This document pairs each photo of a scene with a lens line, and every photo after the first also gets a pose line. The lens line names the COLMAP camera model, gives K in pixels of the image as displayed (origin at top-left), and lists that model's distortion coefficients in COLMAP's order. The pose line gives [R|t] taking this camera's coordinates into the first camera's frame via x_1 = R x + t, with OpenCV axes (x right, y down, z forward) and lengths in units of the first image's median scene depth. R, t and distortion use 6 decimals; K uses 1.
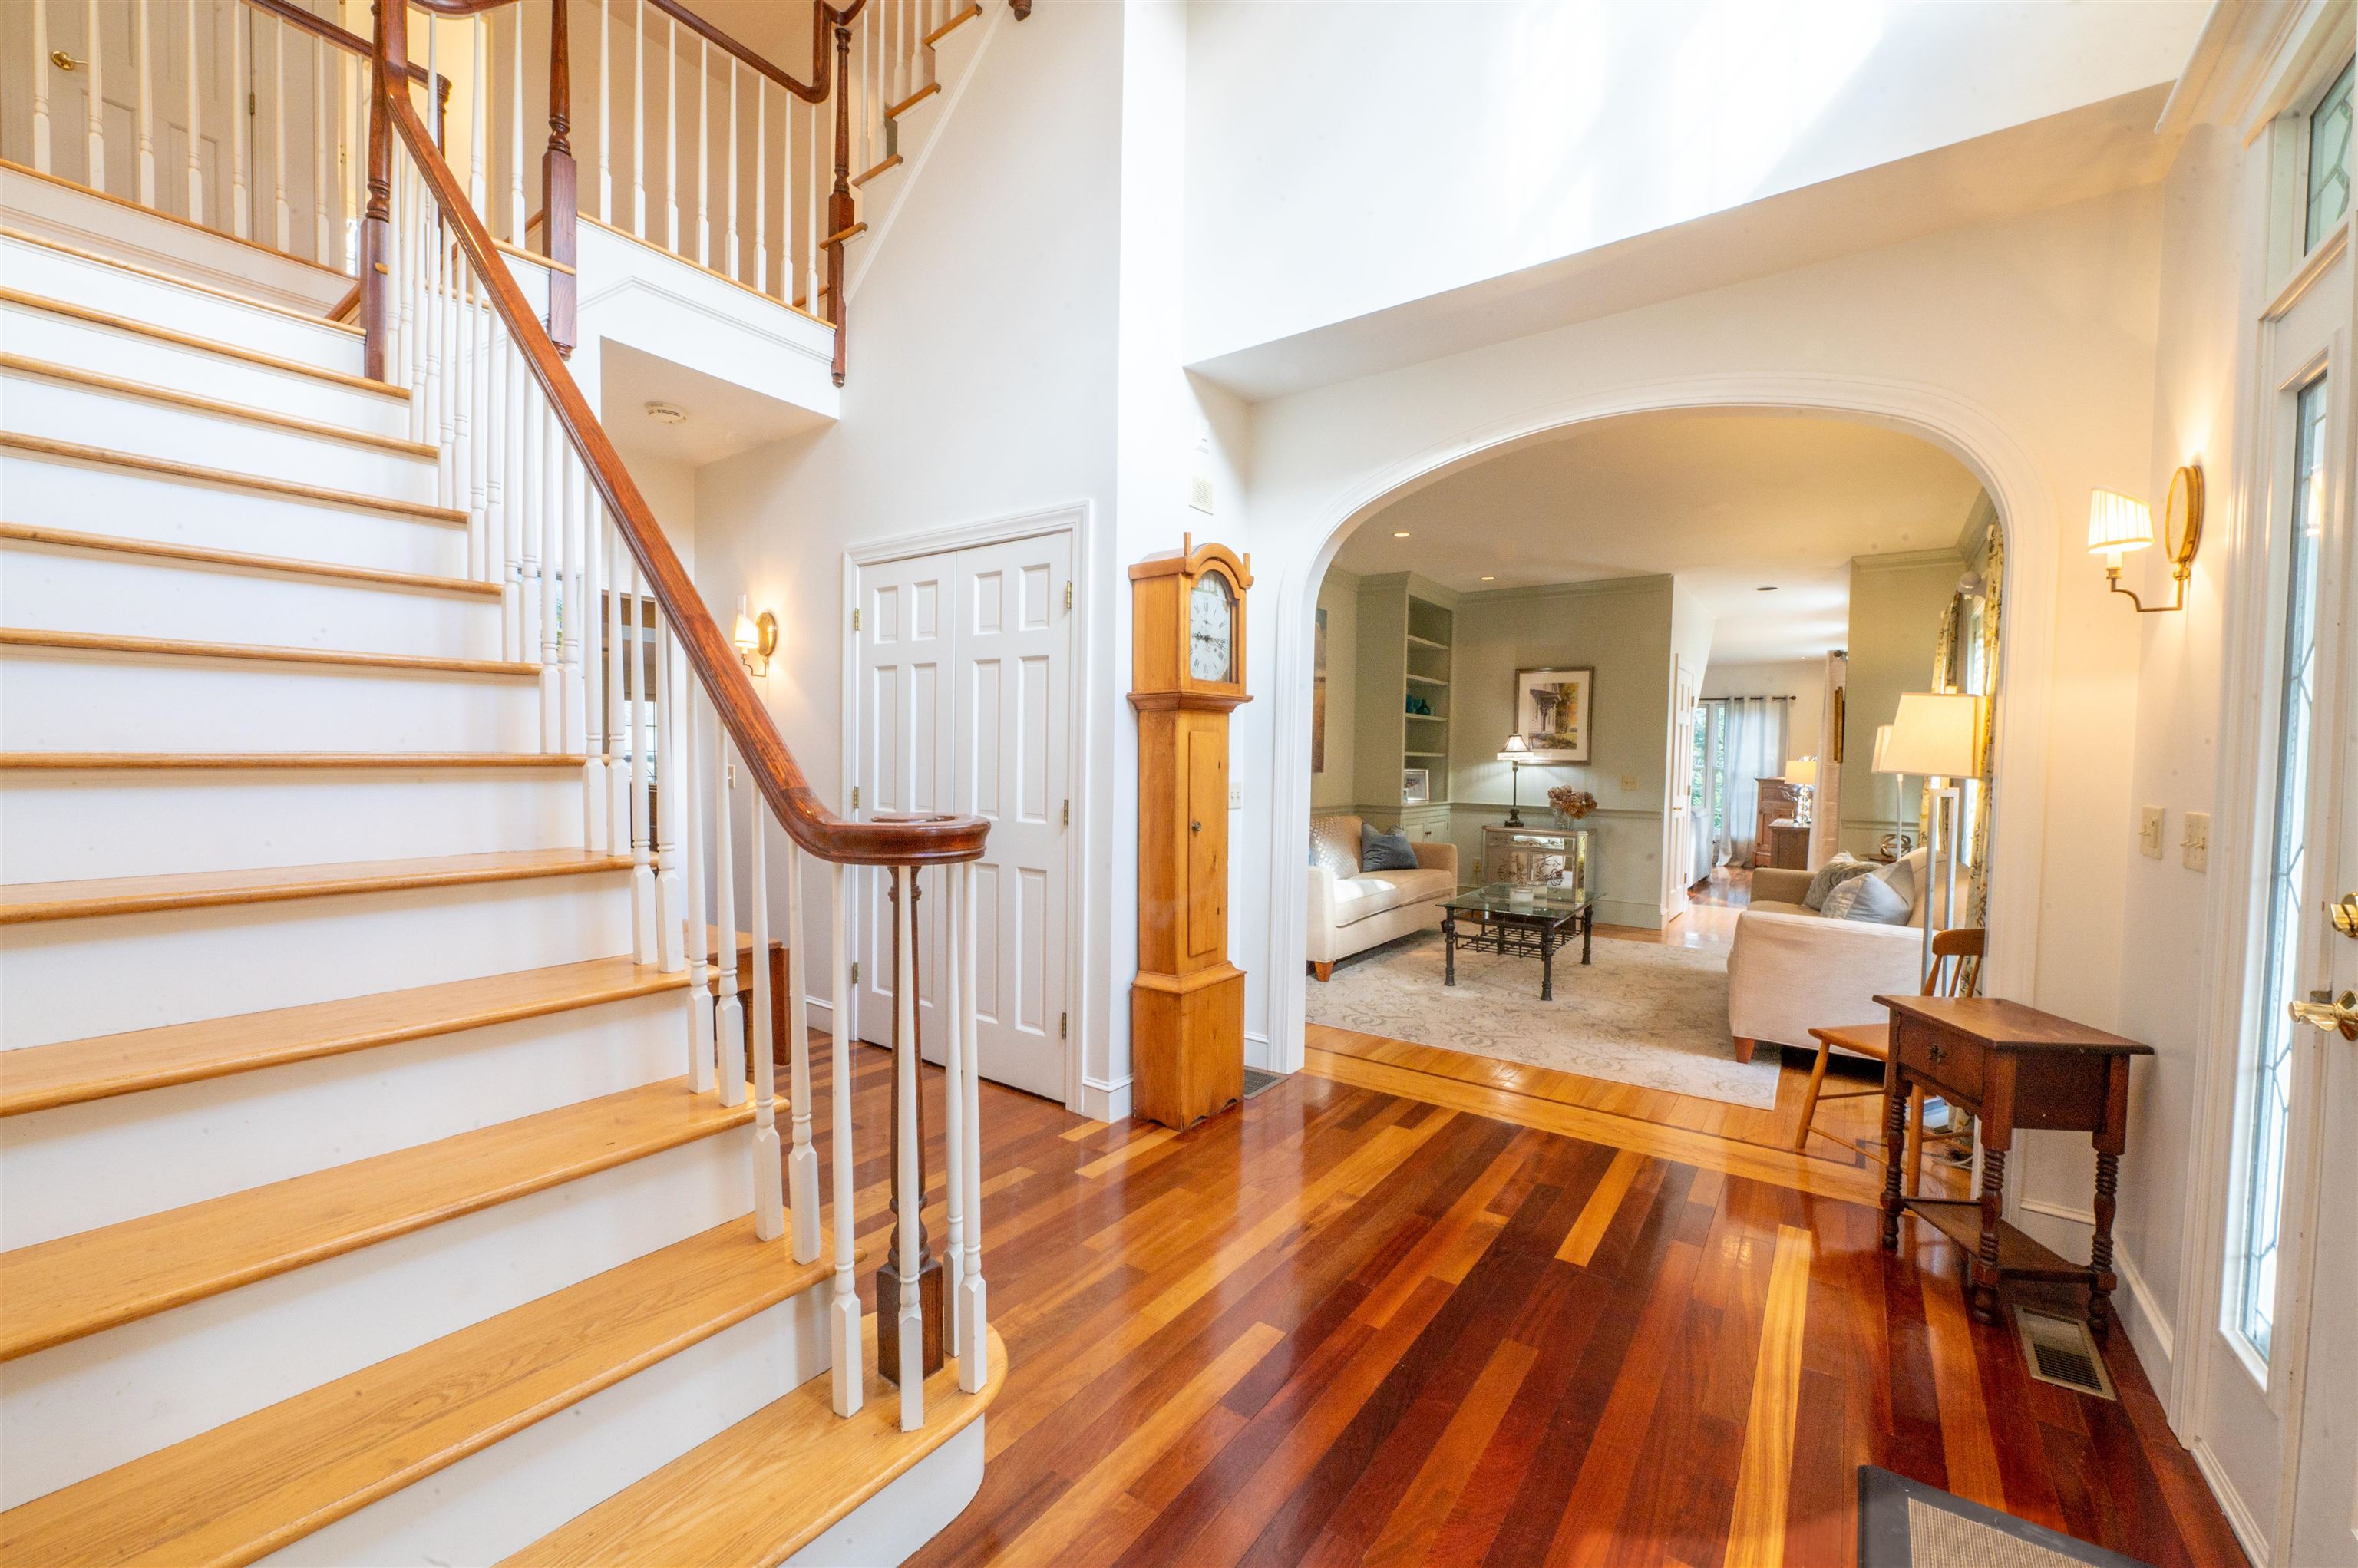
lens RADIAL K [[945.0, 0, 1183.5], [0, 945.0, 798.5], [0, 0, 1]] dist [-0.007808, 0.000045]
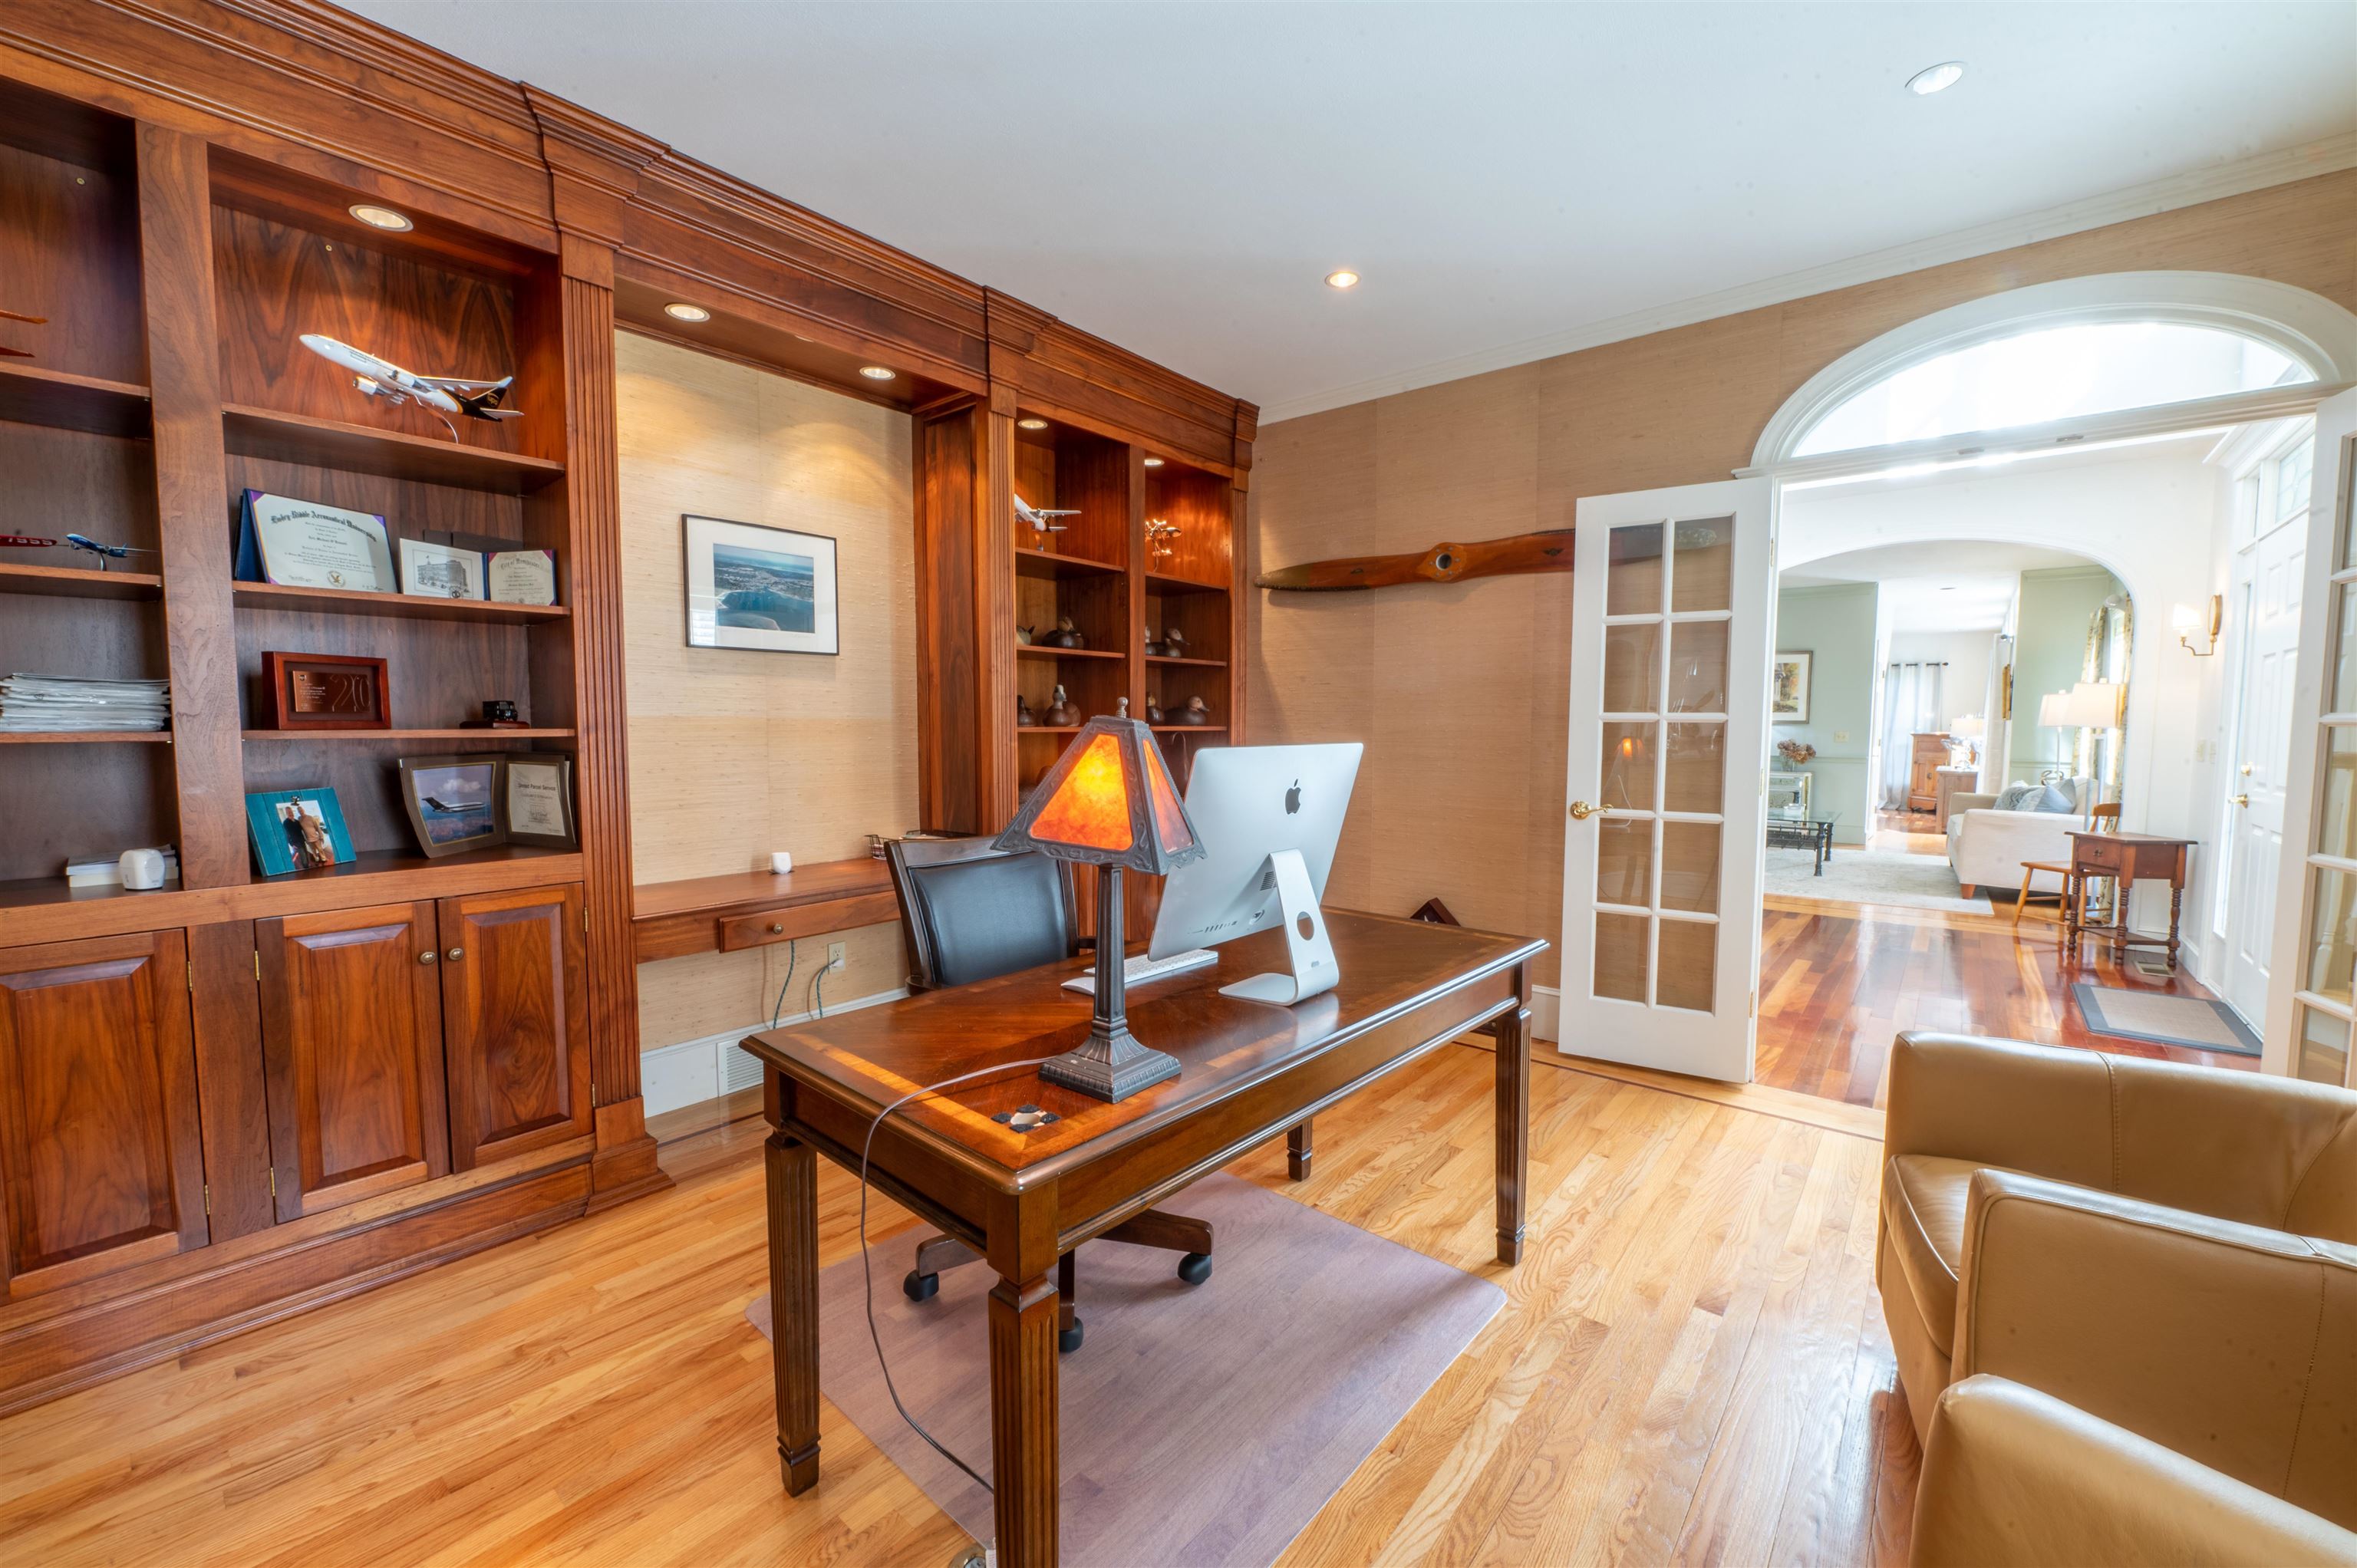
lens RADIAL K [[934.9, 0, 1184.2], [0, 934.9, 788.7], [0, 0, 1]] dist [-0.009392, -0.000098]
pose [[0.996321, -0.007855, -0.085335, -0.502971], [0.010198, 0.999582, 0.027049, 0.017713], [0.085087, -0.027820, 0.995985, -0.589939]]
